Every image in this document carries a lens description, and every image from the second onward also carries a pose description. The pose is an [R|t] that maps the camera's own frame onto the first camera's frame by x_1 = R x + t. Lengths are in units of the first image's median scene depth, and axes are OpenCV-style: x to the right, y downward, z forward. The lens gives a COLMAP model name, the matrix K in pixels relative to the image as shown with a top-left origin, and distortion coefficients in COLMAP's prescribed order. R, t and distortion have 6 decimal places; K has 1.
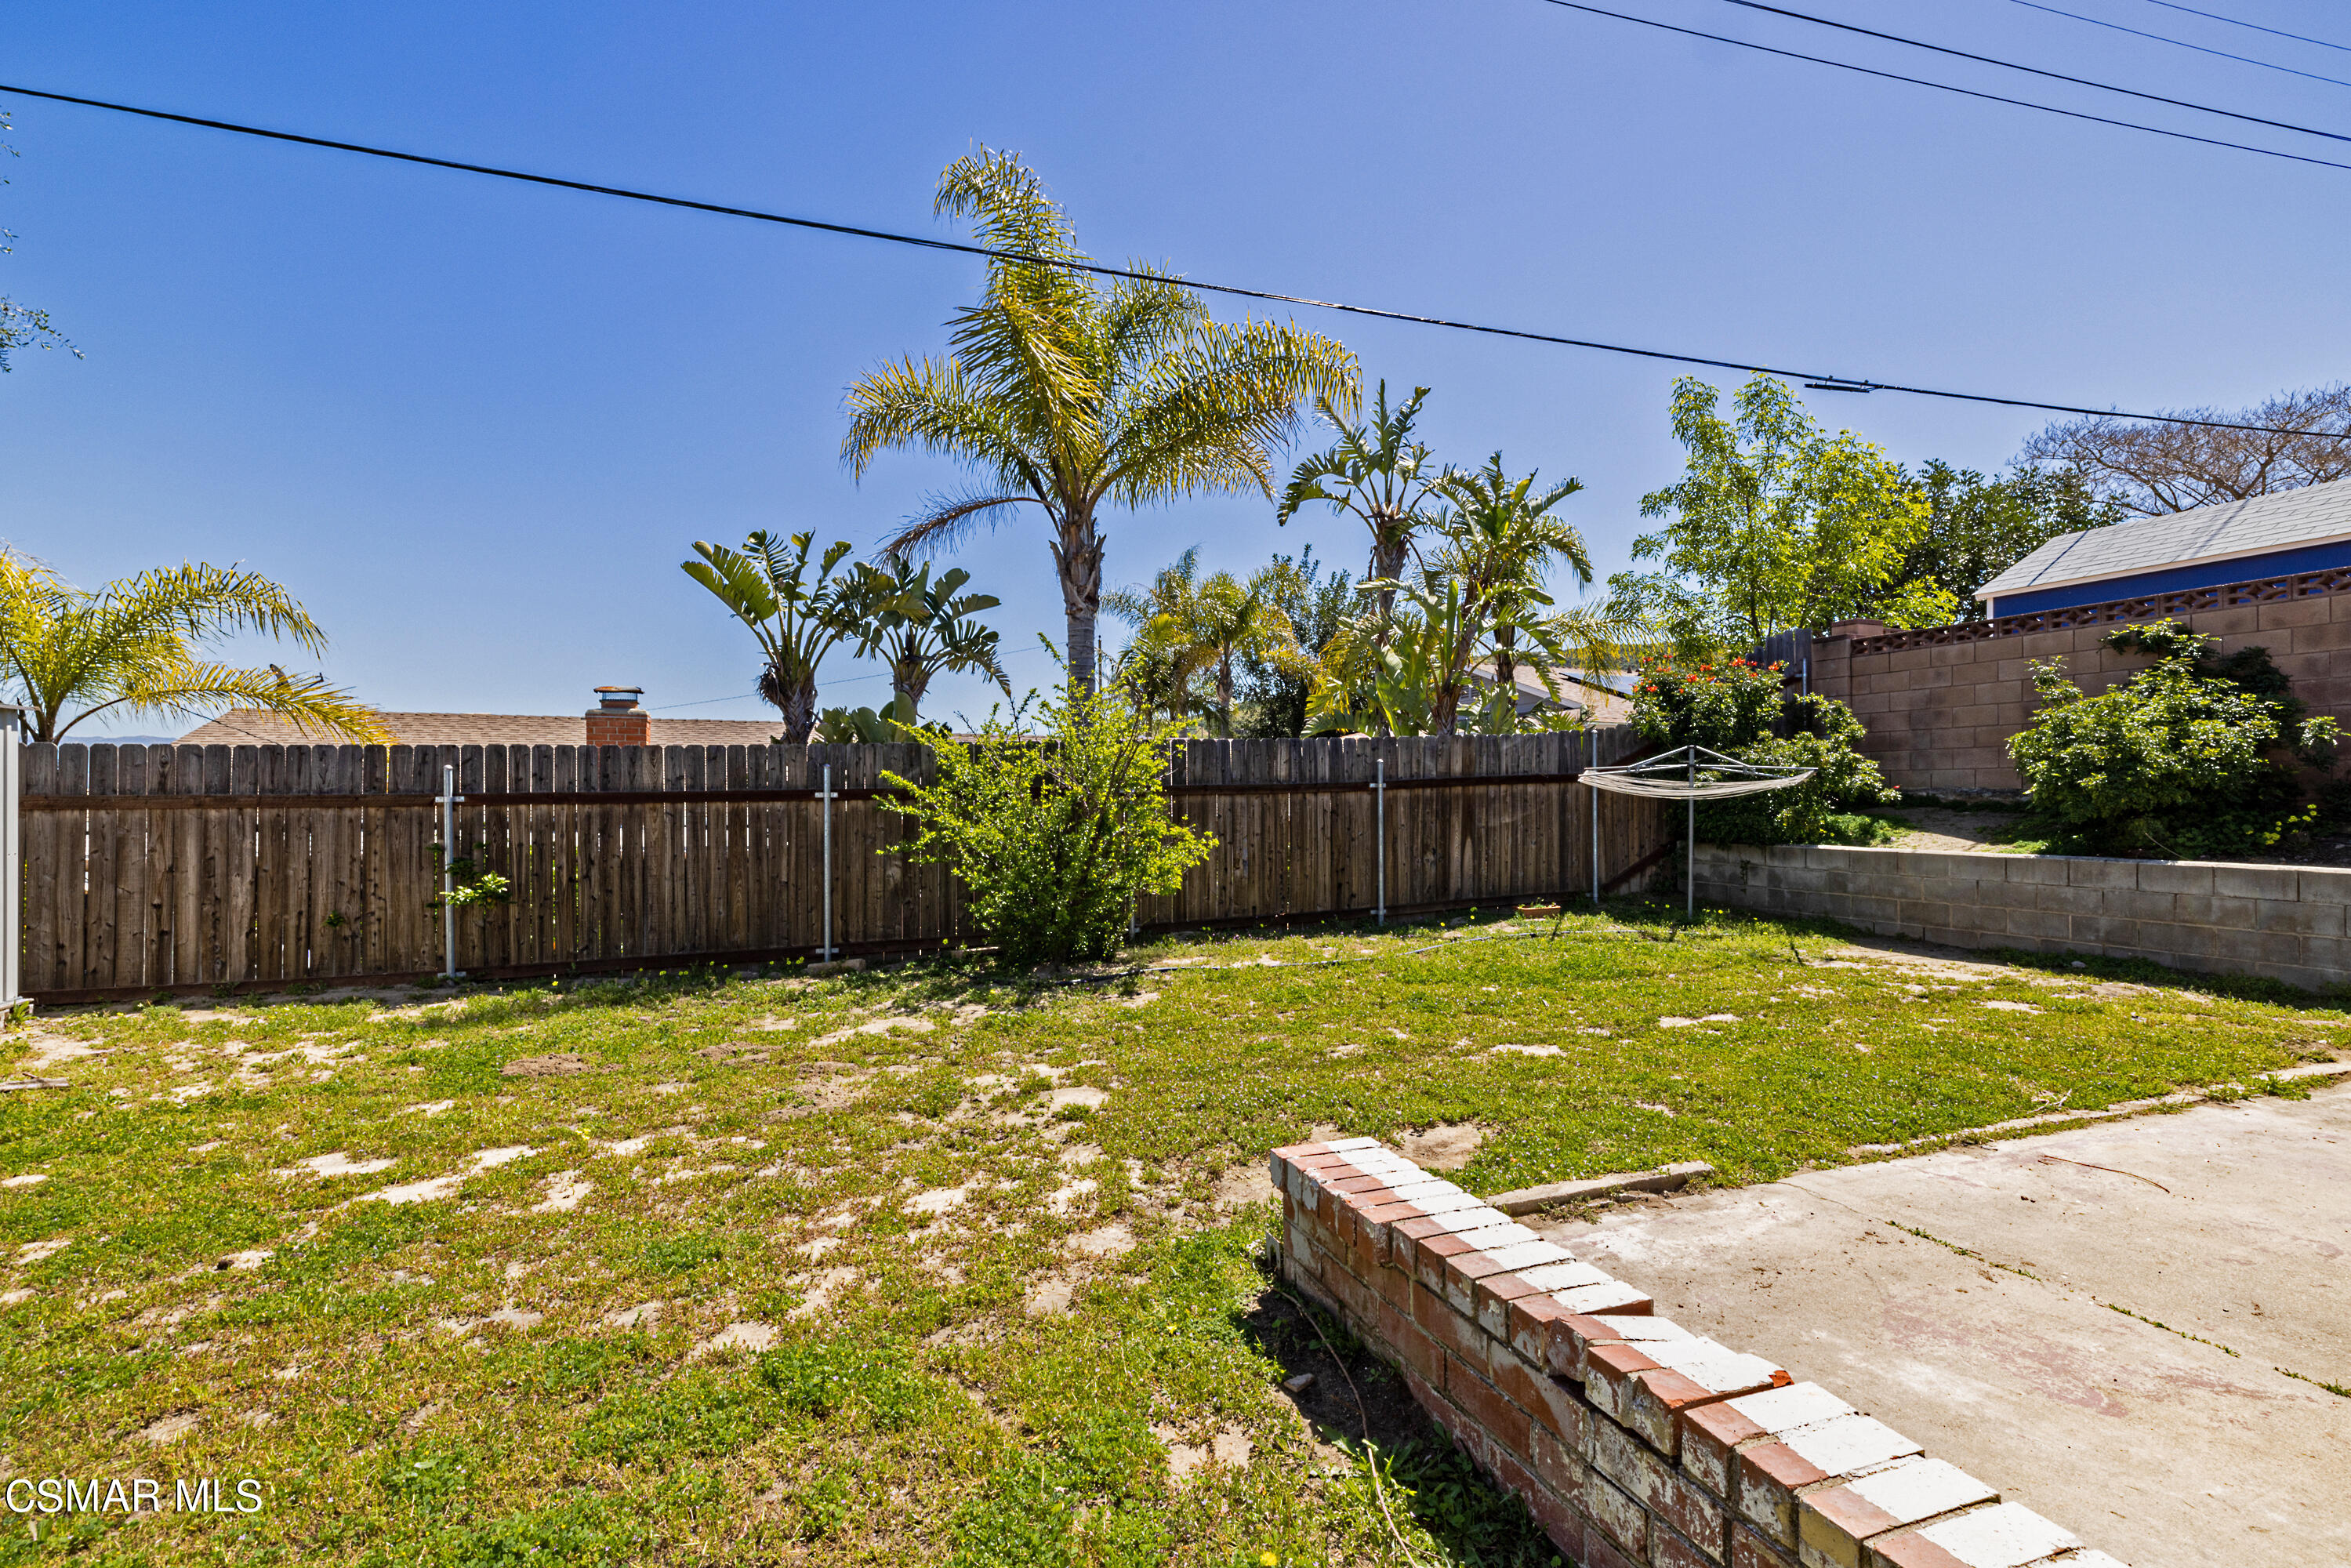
lens RADIAL K [[1039.1, 0, 1168.9], [0, 1039.1, 781.1], [0, 0, 1]] dist [0.001167, 0.000227]
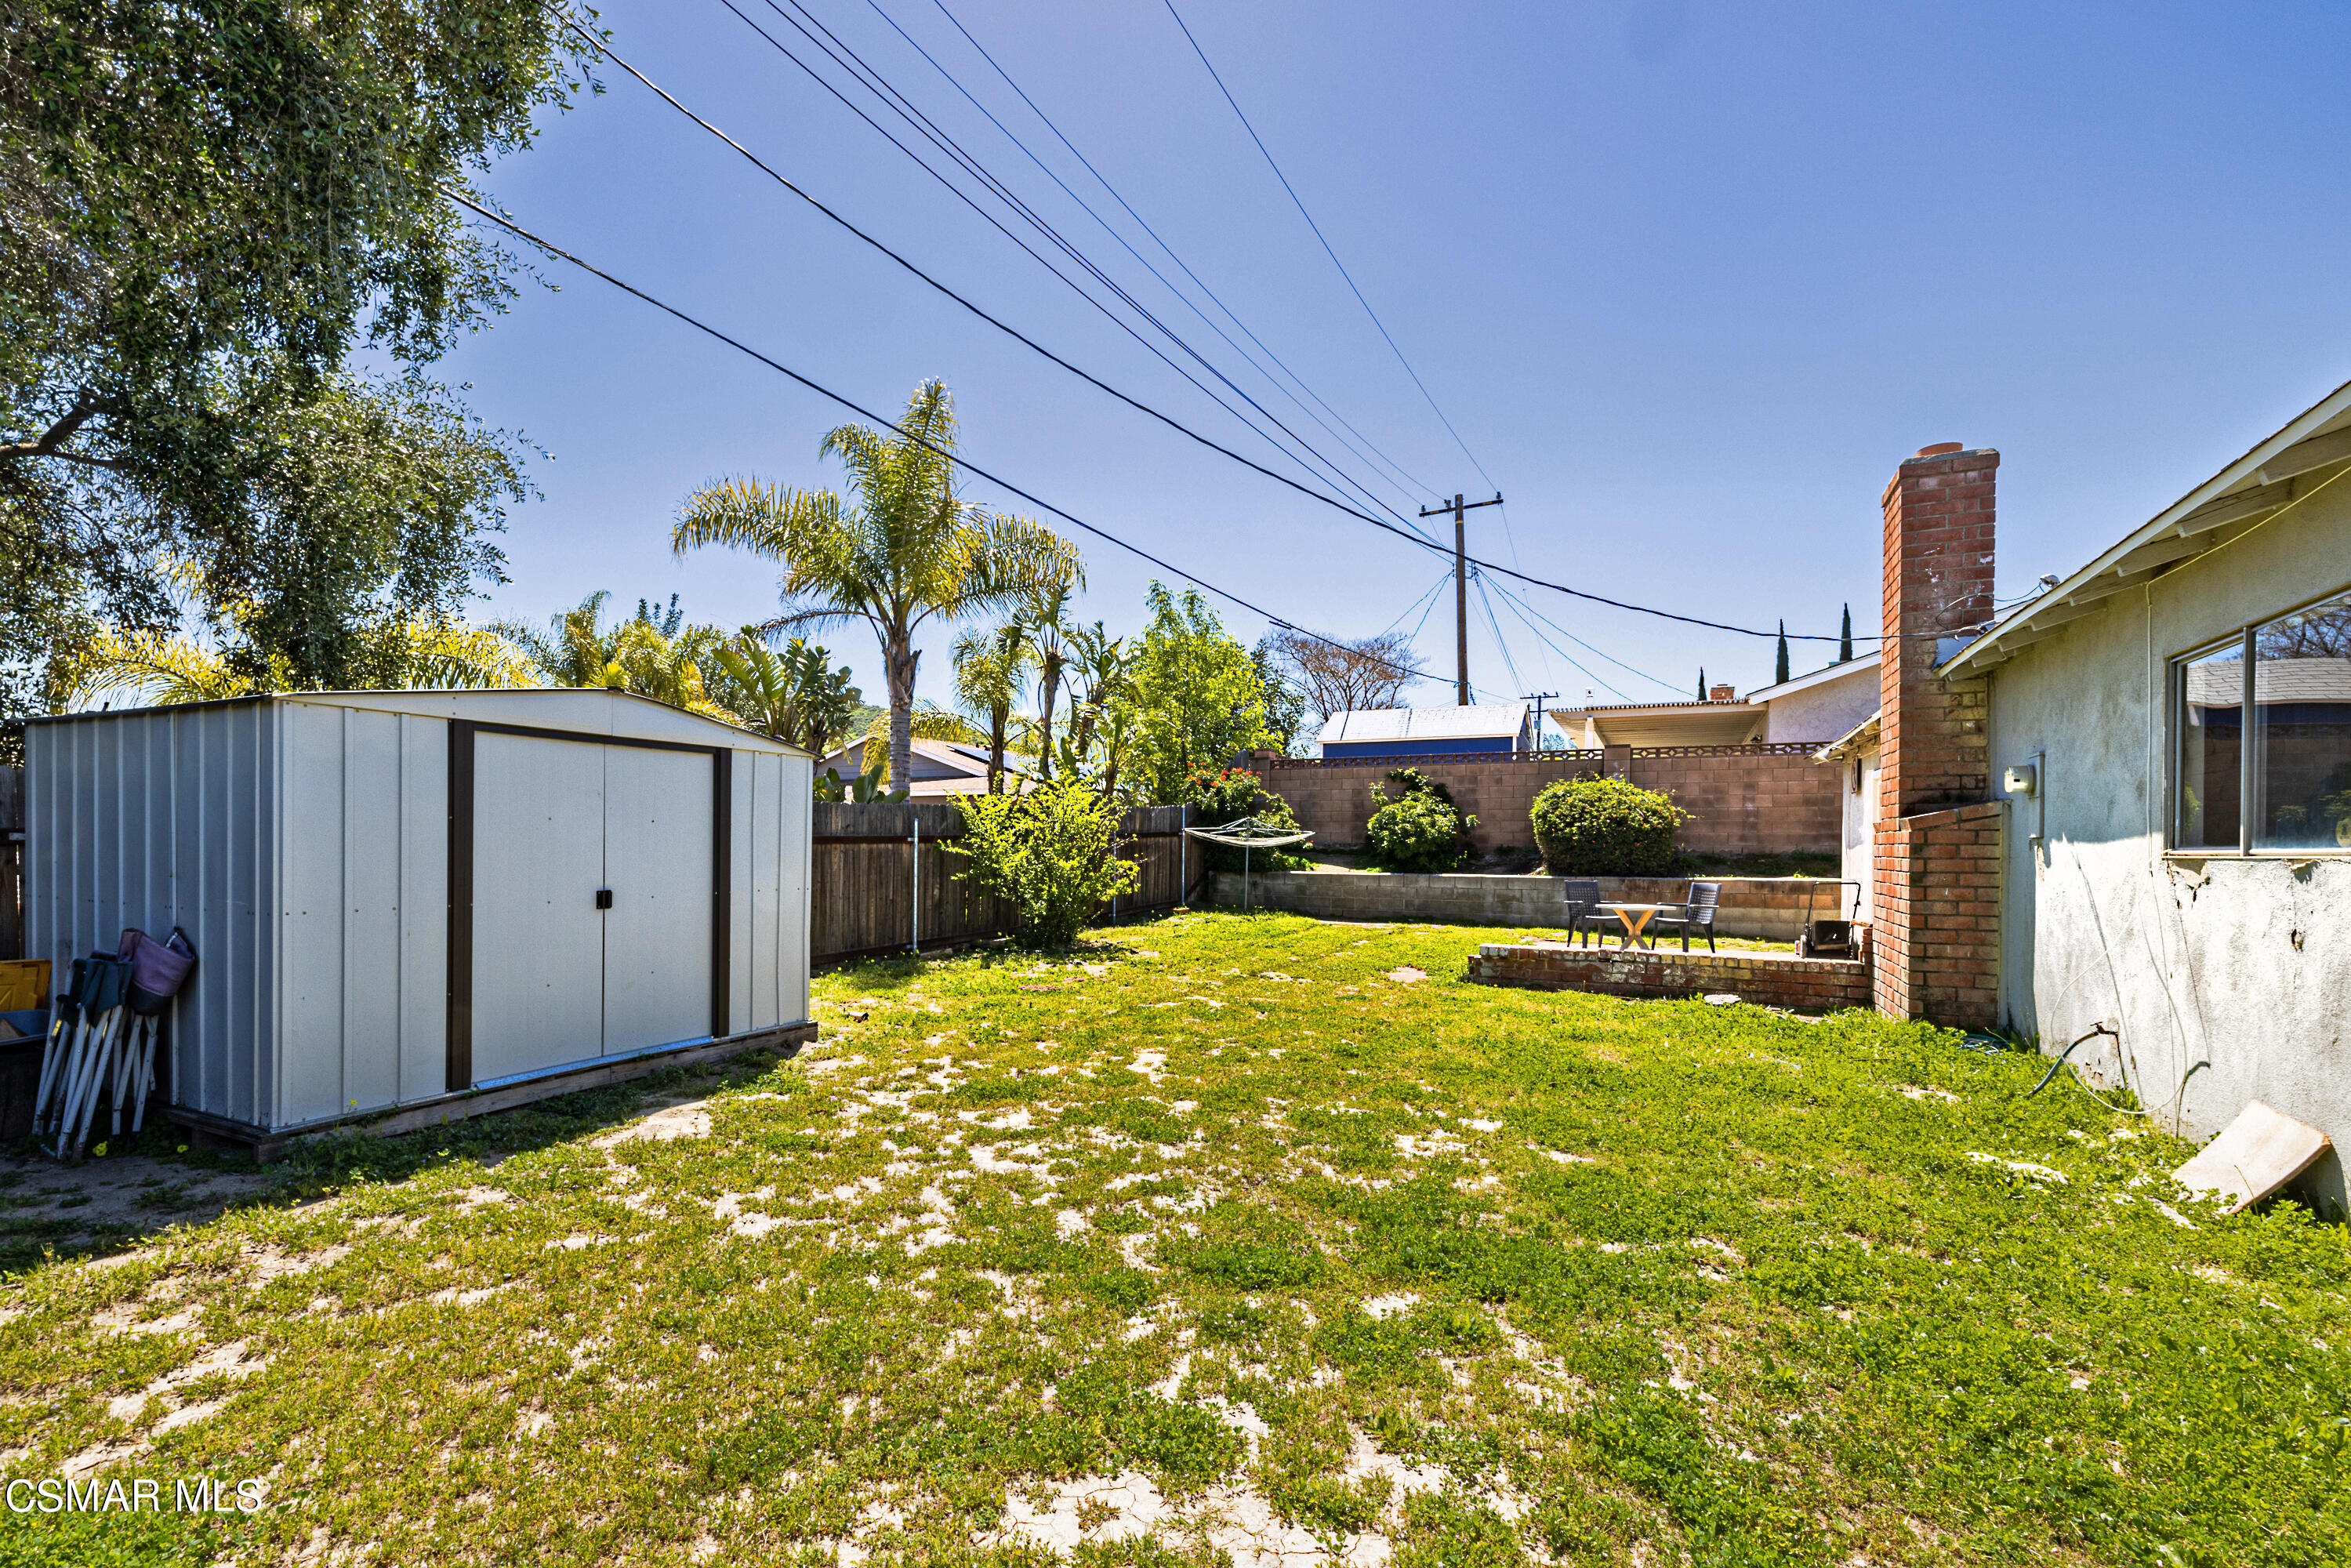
lens RADIAL K [[1095.1, 0, 1059.7], [0, 1095.1, 848.7], [0, 0, 1]] dist [0.000116, 0.000048]
pose [[0.763177, 0.007204, 0.646149, -1.316839], [-0.019553, 0.999737, 0.011948, 0.004987], [-0.645893, -0.021752, 0.763118, -0.350668]]
